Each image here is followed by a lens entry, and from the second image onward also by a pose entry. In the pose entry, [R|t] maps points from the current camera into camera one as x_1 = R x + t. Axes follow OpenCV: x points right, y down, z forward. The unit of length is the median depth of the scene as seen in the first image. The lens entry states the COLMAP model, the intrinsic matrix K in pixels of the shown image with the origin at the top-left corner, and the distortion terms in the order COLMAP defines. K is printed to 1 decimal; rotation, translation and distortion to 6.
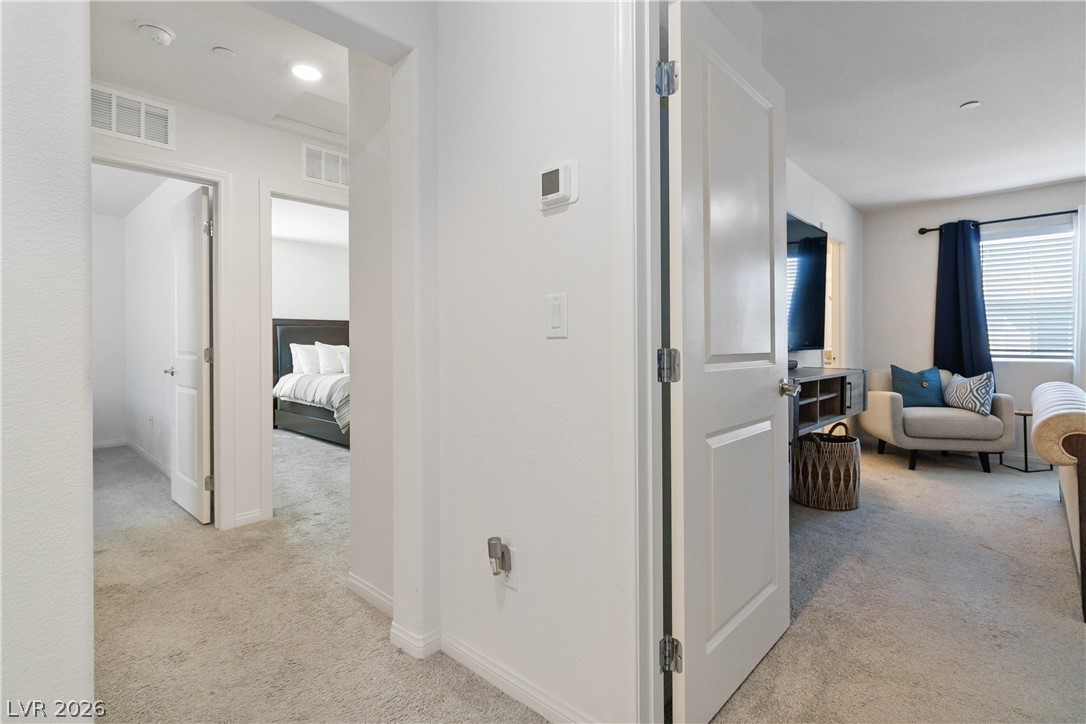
lens RADIAL K [[524.7, 0, 542.3], [0, 524.7, 346.8], [0, 0, 1]] dist [0.002239, 0.000752]
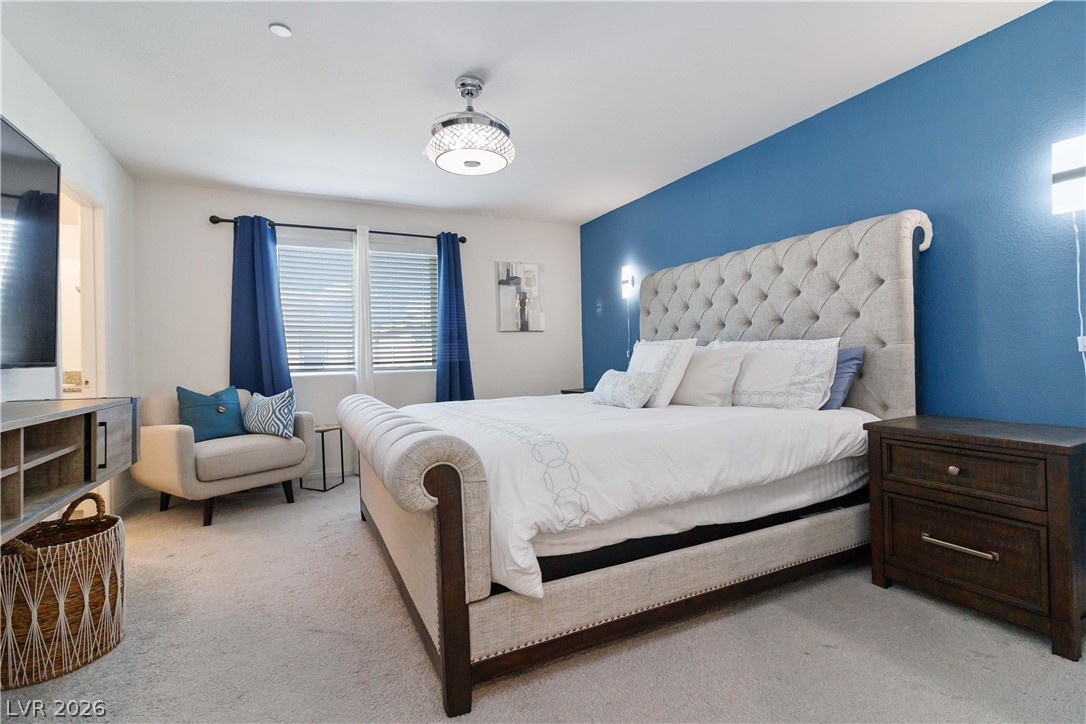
lens RADIAL K [[503.8, 0, 543.8], [0, 503.8, 350.1], [0, 0, 1]] dist [0.001067, 0.000176]
pose [[0.346877, 0.007697, 0.937879, 0.199733], [0.027009, 0.999470, -0.018192, 0.010231], [-0.937522, 0.031641, 0.346485, 0.302273]]
